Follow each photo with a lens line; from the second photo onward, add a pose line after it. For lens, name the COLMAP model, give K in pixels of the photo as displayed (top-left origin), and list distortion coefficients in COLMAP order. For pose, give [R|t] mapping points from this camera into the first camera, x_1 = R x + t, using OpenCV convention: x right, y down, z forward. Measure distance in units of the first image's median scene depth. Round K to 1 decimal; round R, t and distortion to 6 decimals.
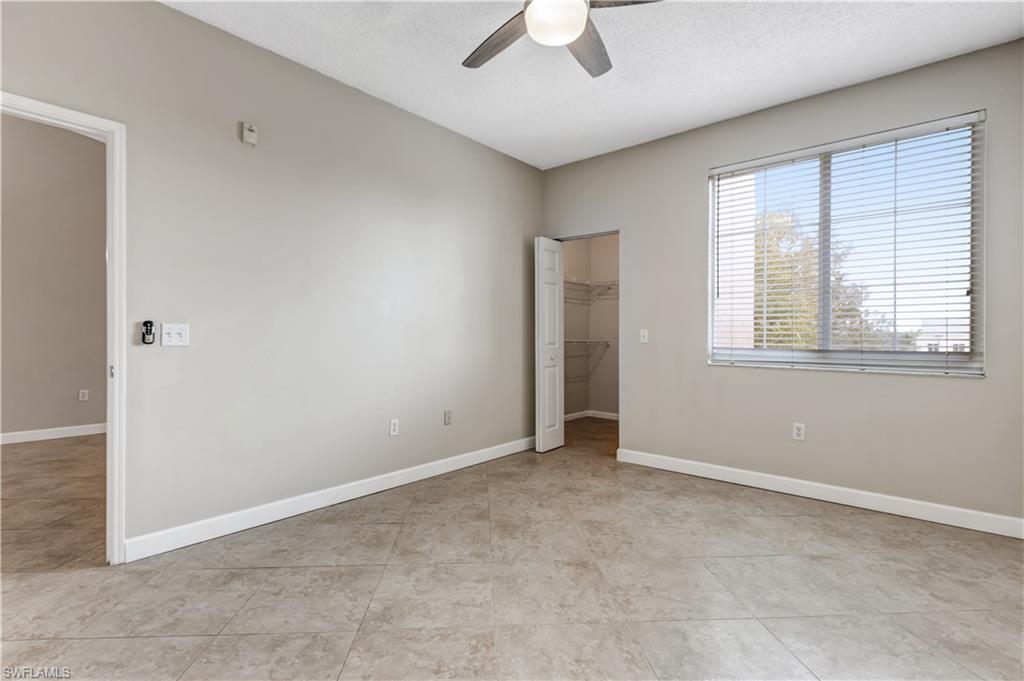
lens RADIAL K [[482.5, 0, 514.5], [0, 482.5, 336.4], [0, 0, 1]] dist [0.003539, -0.000720]
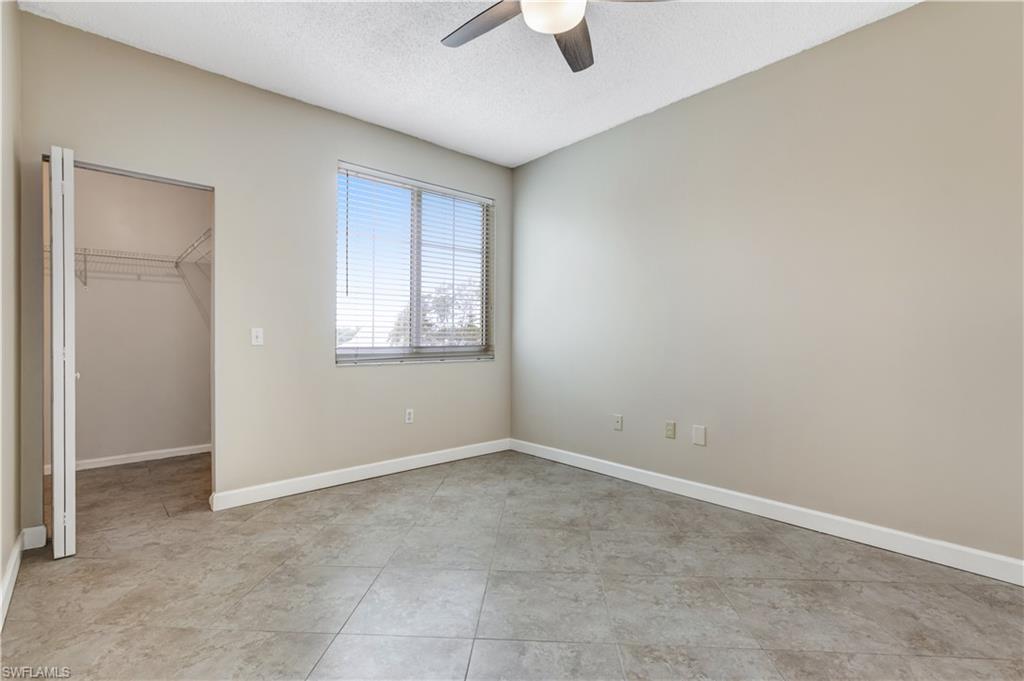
lens RADIAL K [[482.5, 0, 513.2], [0, 482.5, 340.4], [0, 0, 1]] dist [0.003539, -0.000720]
pose [[0.121034, -0.015309, 0.992530, -0.644675], [-0.001722, 0.999876, 0.015633, -0.009860], [-0.992647, -0.003601, 0.120993, 0.698303]]
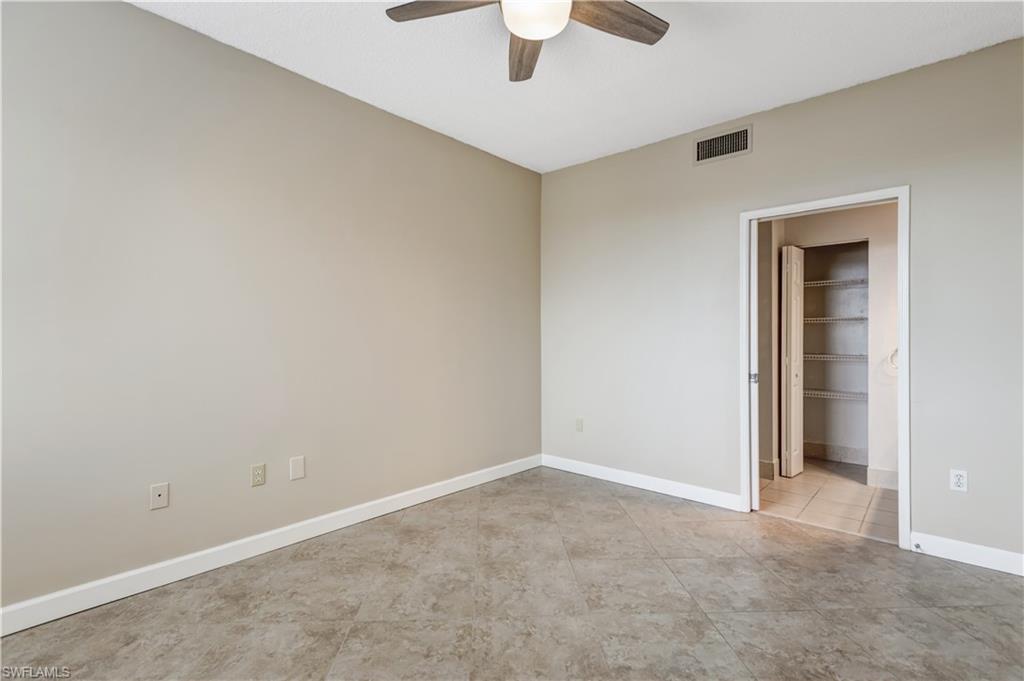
lens RADIAL K [[471.8, 0, 510.6], [0, 471.8, 339.3], [0, 0, 1]] dist [0.003843, -0.000905]
pose [[-0.999685, -0.004775, 0.024639, 0.079947], [-0.004706, 0.999985, 0.002874, -0.040966], [-0.024653, 0.002757, -0.999692, 1.369161]]
